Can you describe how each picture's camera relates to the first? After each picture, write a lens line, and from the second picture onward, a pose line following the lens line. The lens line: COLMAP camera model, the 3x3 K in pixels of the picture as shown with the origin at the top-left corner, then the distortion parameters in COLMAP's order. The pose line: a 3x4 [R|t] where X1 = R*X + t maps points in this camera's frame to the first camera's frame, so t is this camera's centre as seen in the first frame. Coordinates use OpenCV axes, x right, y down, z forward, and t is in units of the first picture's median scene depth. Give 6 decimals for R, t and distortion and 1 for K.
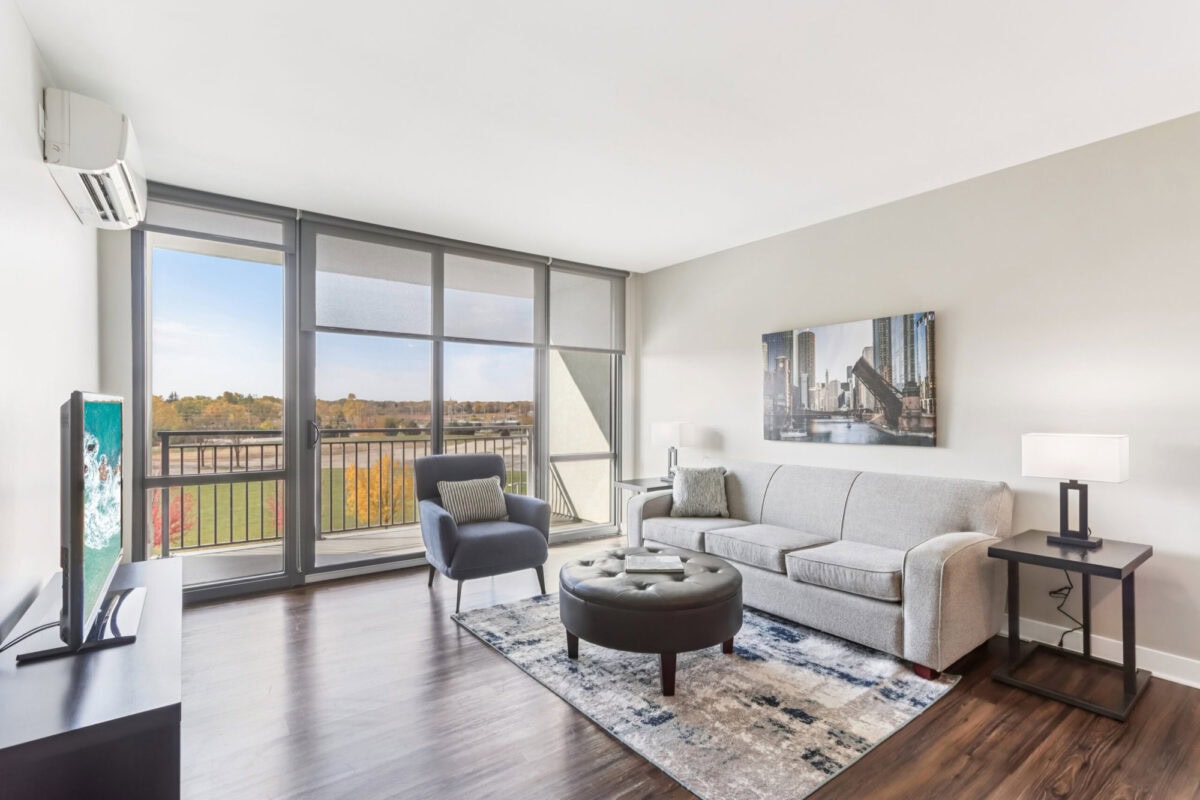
lens RADIAL K [[564.5, 0, 603.7], [0, 564.5, 407.9], [0, 0, 1]] dist [0.000078, -0.000287]
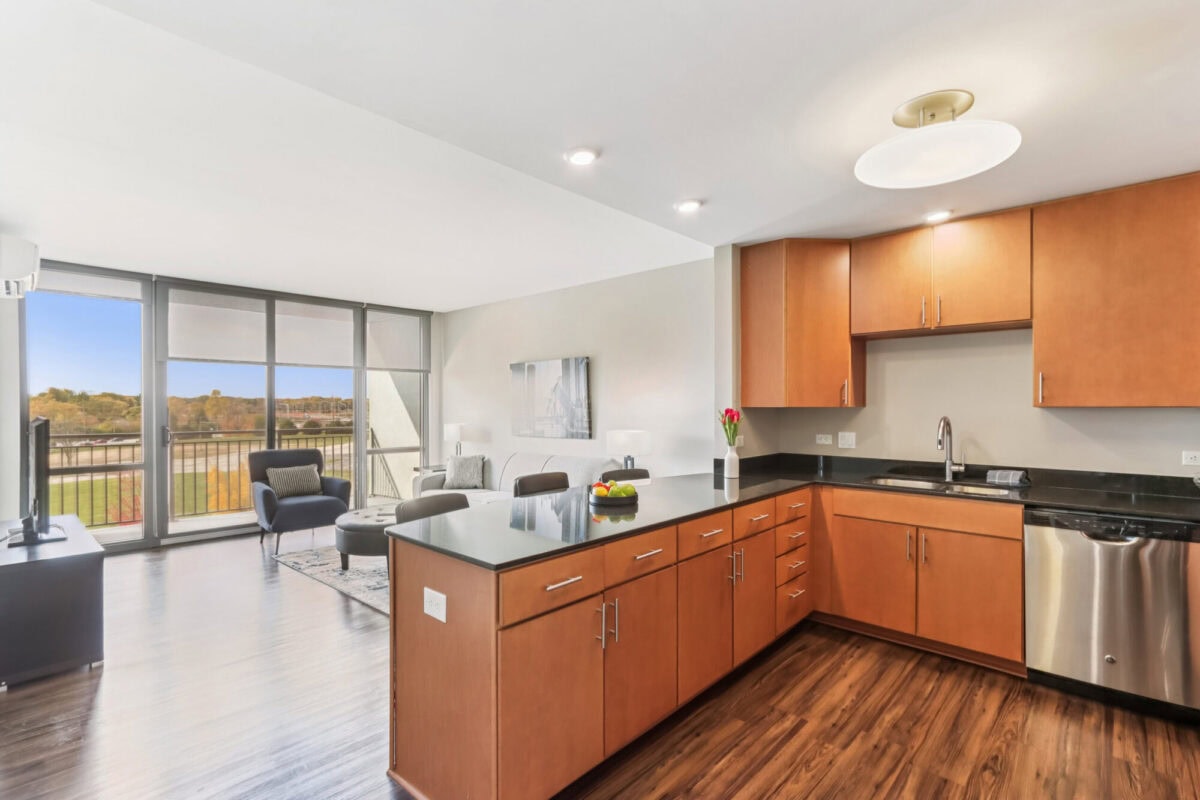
lens RADIAL K [[559.7, 0, 597.3], [0, 559.7, 404.5], [0, 0, 1]] dist [0.012620, 0.000324]
pose [[0.984427, -0.004516, 0.175736, 0.279229], [0.004518, 0.999990, 0.000390, -0.027961], [-0.175736, 0.000410, 0.984437, -0.543070]]
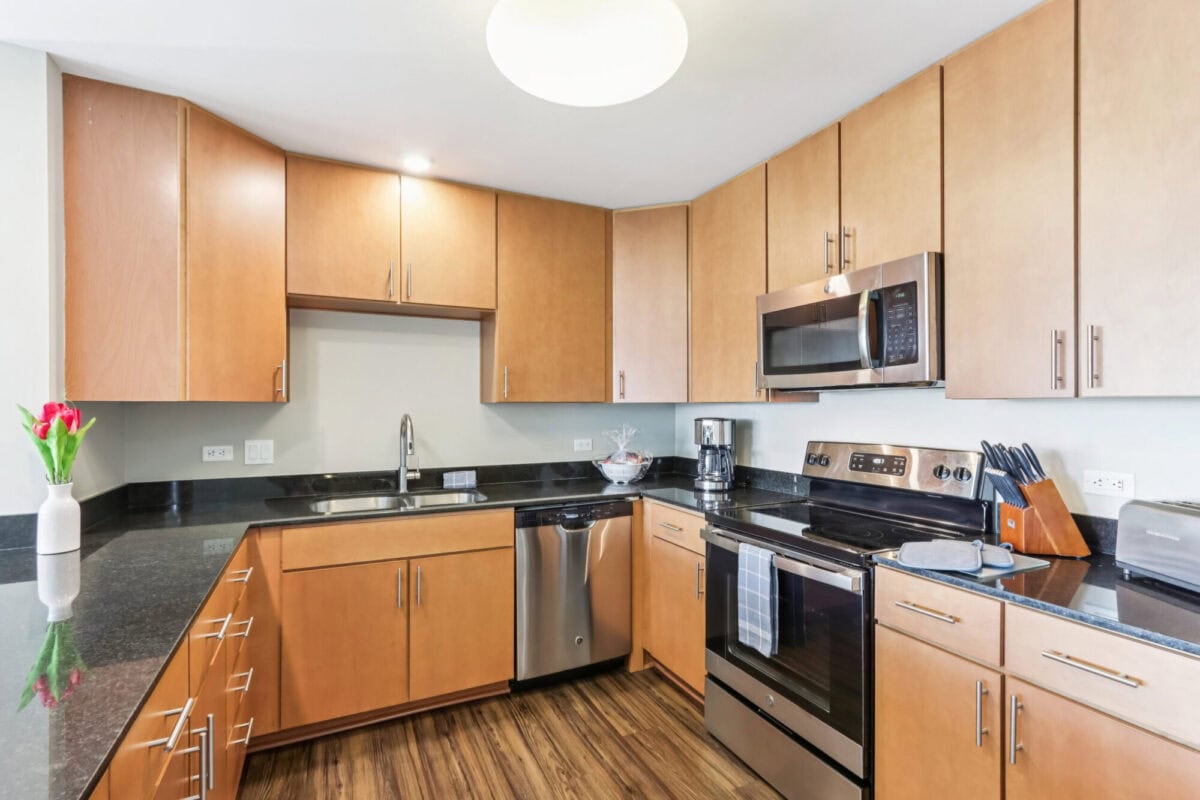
lens RADIAL K [[549.6, 0, 599.0], [0, 549.6, 406.9], [0, 0, 1]] dist [-0.001720, -0.000482]
pose [[0.178146, -0.005593, 0.983988, 0.318035], [-0.001793, 0.999980, 0.006008, -0.020478], [-0.984002, -0.002834, 0.178133, -0.165586]]
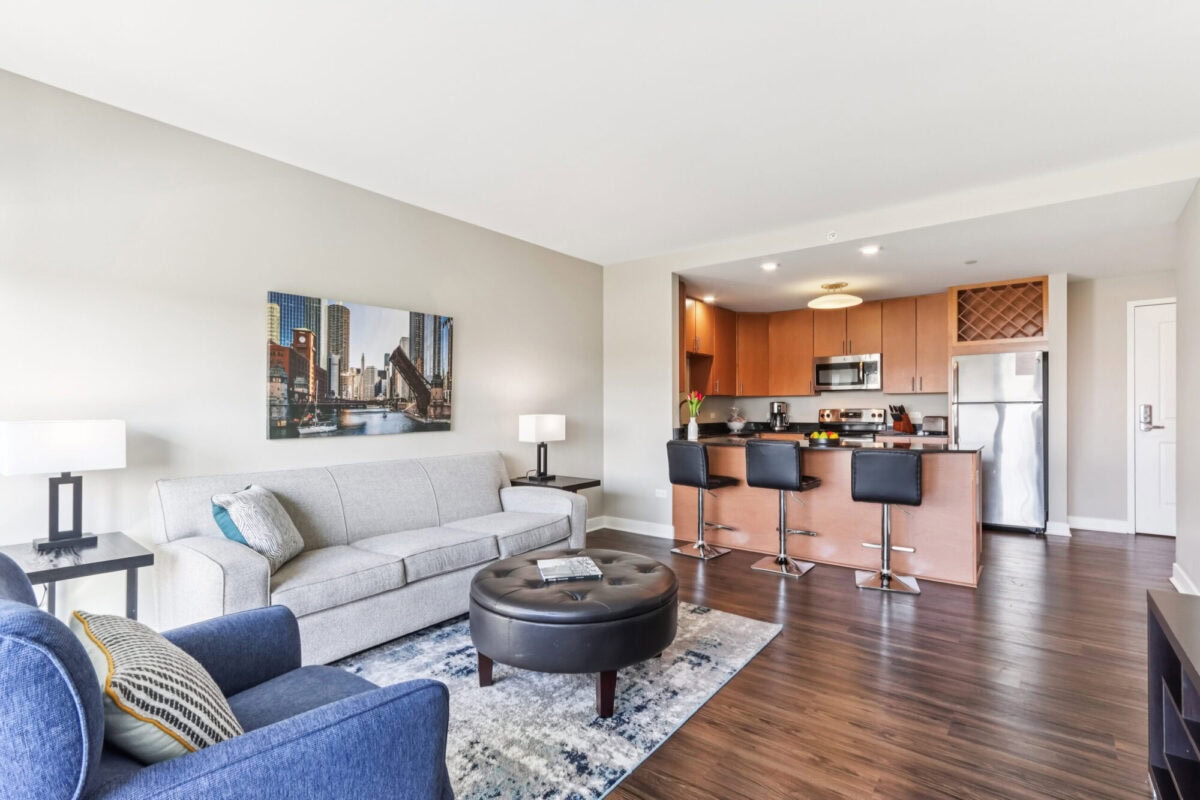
lens RADIAL K [[564.5, 0, 603.7], [0, 564.5, 407.9], [0, 0, 1]] dist [0.000078, -0.000287]
pose [[-0.276081, -0.011189, 0.961069, -0.579598], [-0.009849, 0.999913, 0.008813, 0.006399], [-0.961084, -0.007032, -0.276167, 0.886713]]
